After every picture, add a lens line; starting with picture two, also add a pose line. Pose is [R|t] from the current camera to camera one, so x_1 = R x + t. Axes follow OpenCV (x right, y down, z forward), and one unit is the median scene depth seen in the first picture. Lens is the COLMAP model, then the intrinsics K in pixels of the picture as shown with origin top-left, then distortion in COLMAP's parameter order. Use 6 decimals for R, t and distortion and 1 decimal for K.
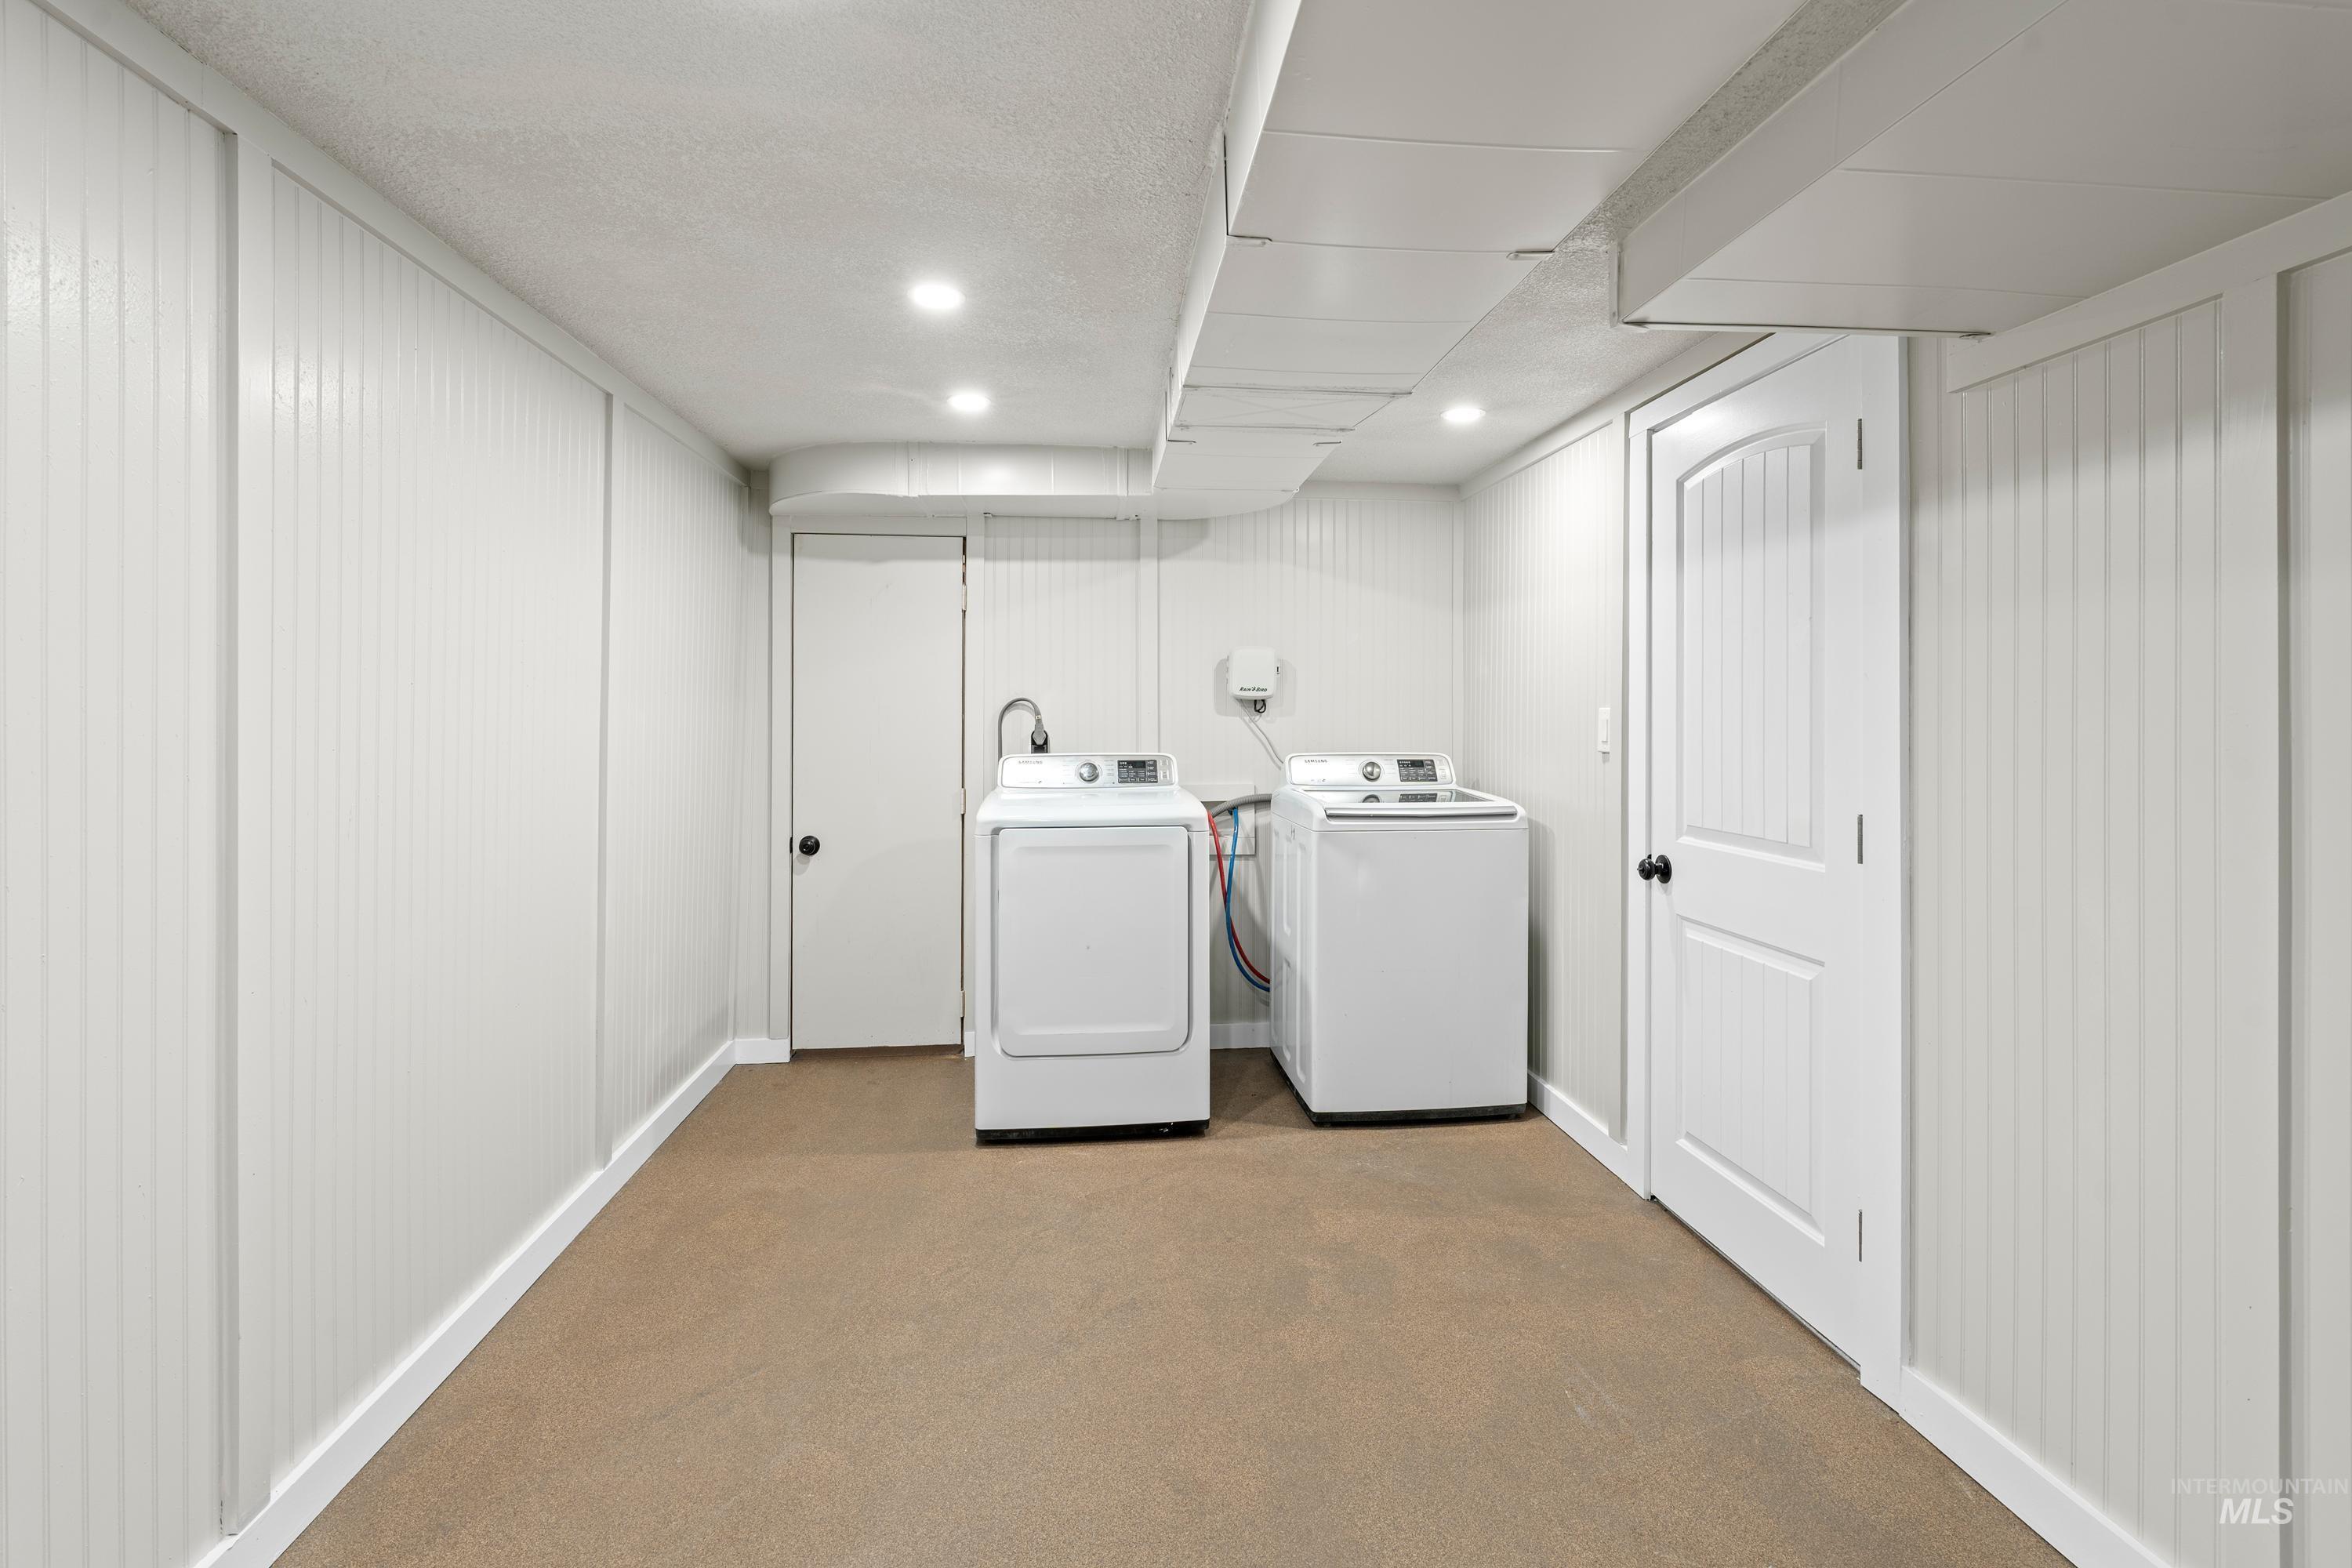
lens RADIAL K [[1089.5, 0, 1177.0], [0, 1089.5, 704.5], [0, 0, 1]] dist [-0.009393, 0.001419]
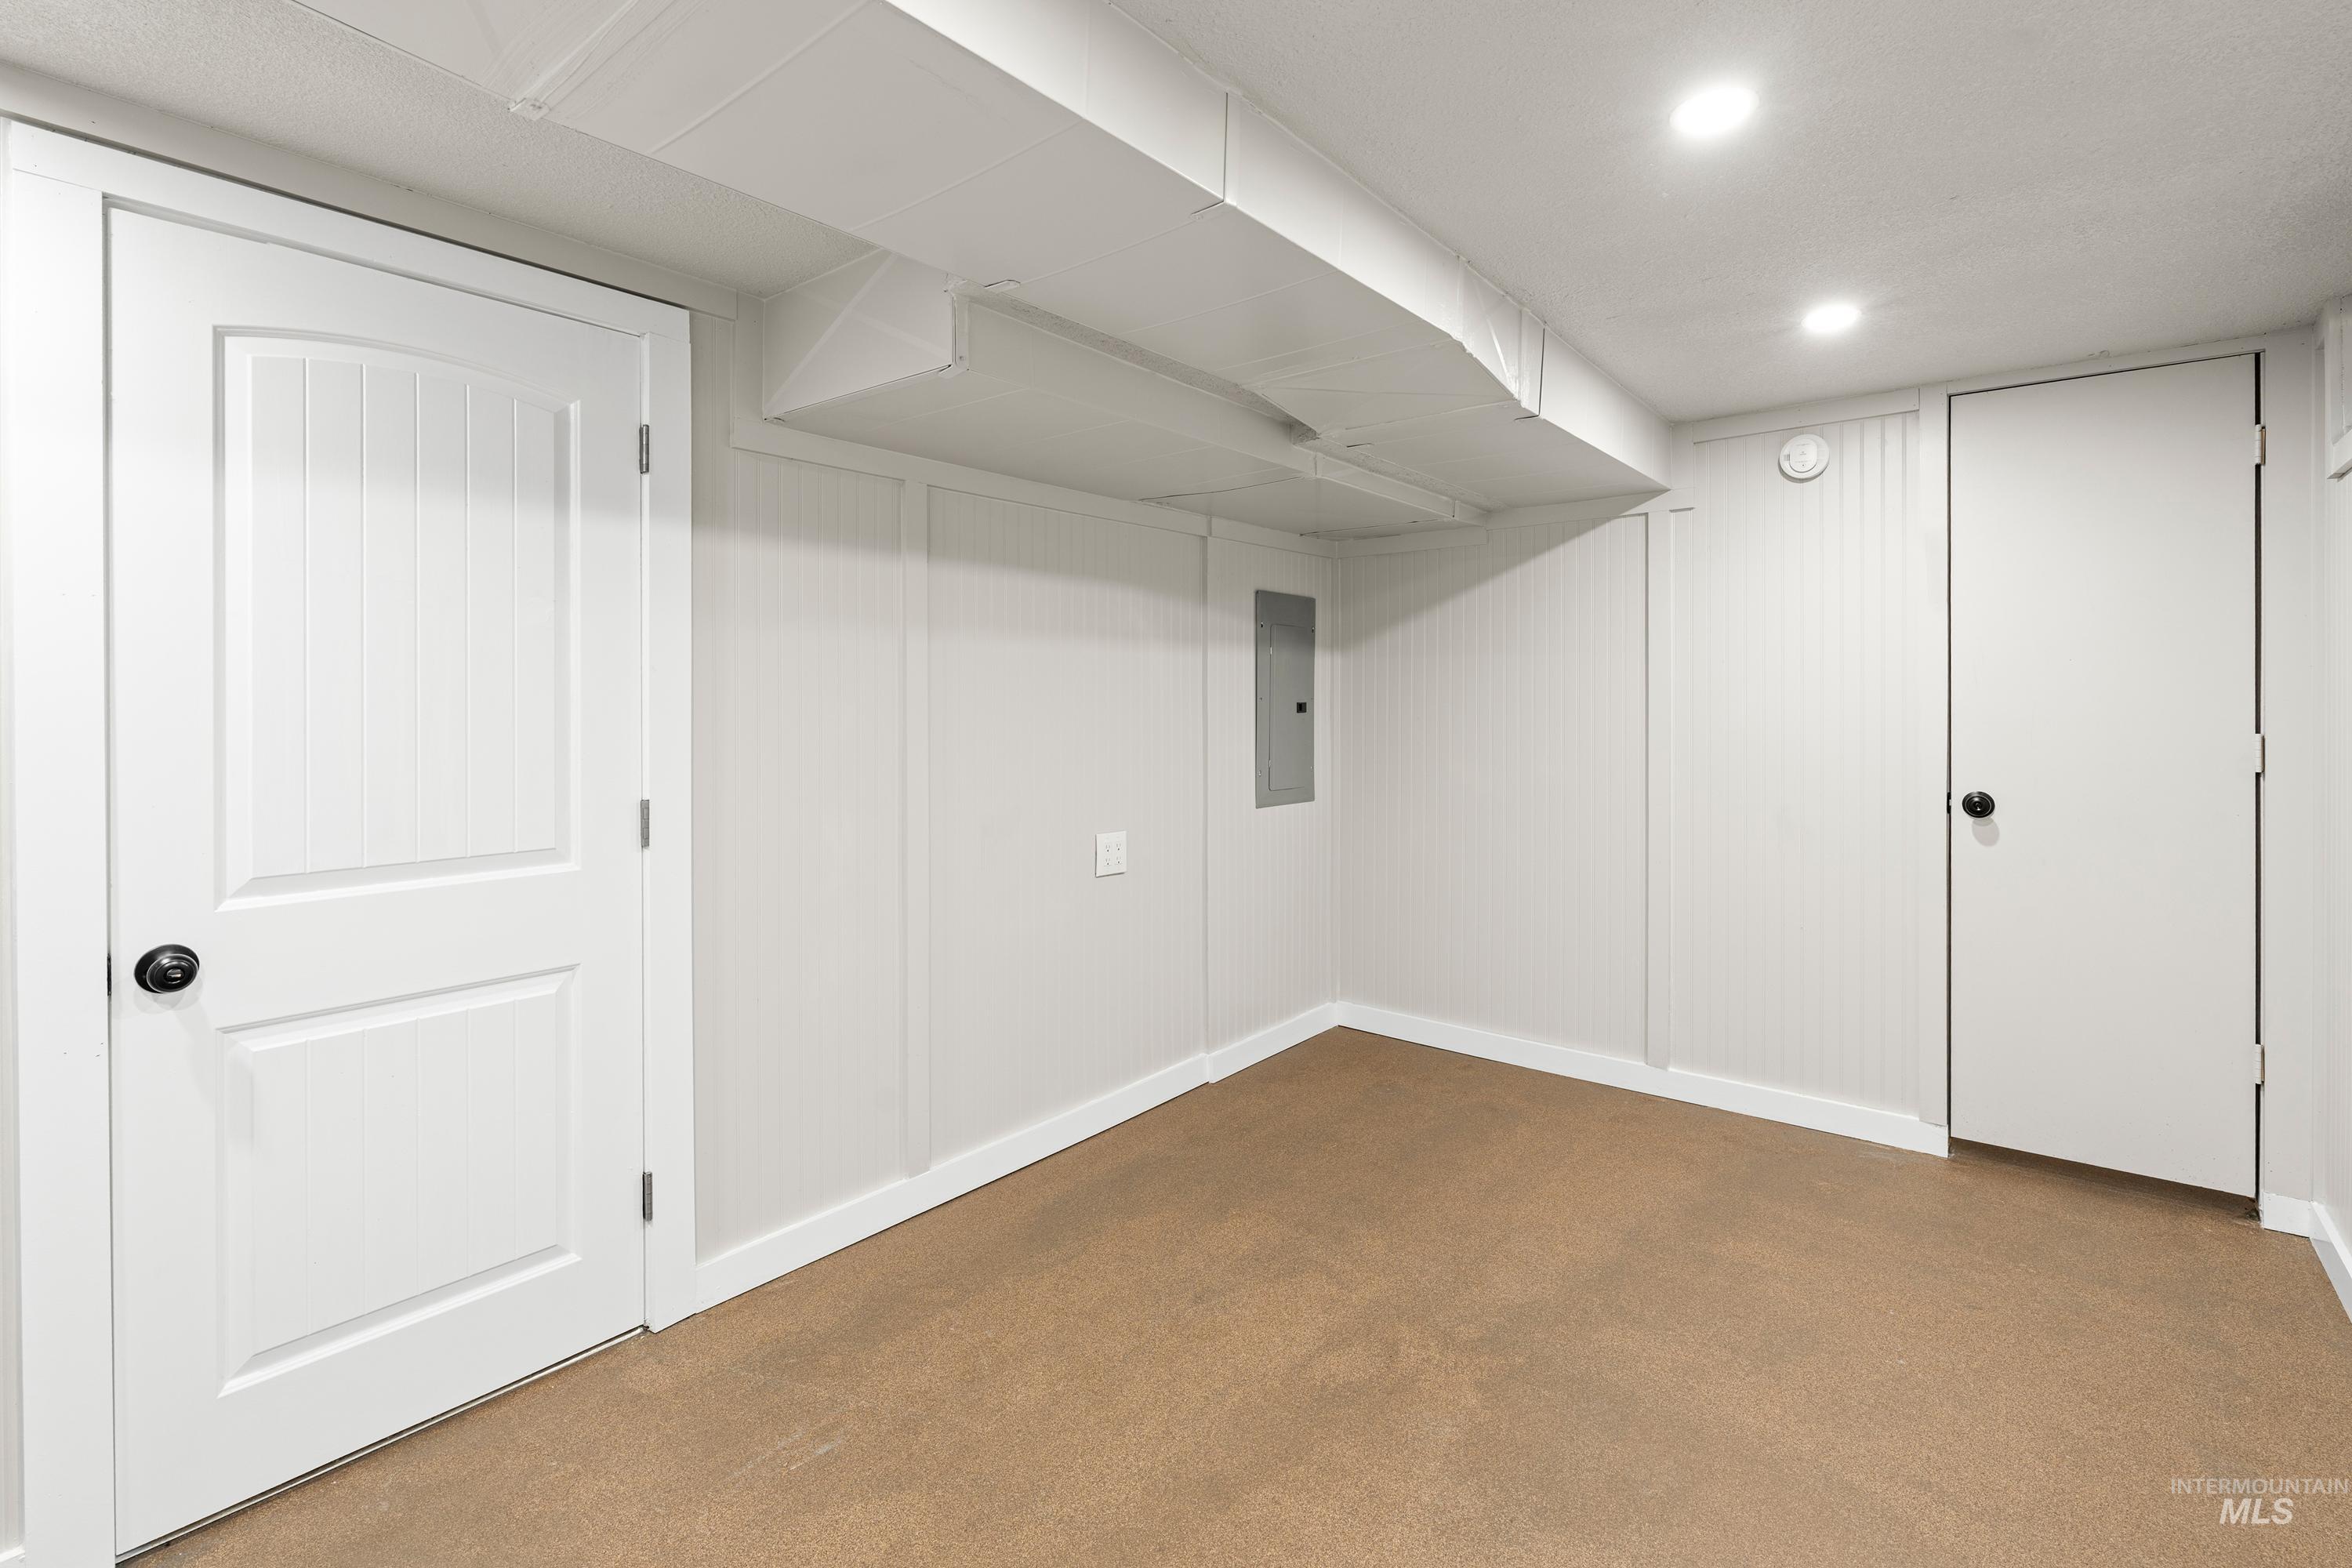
lens RADIAL K [[1089.5, 0, 1177.0], [0, 1089.5, 704.5], [0, 0, 1]] dist [-0.009393, 0.001419]
pose [[-0.718377, 0.000482, 0.695654, -0.370322], [-0.004640, 0.999974, -0.005485, 0.009237], [-0.695639, -0.007168, -0.718356, 1.088506]]
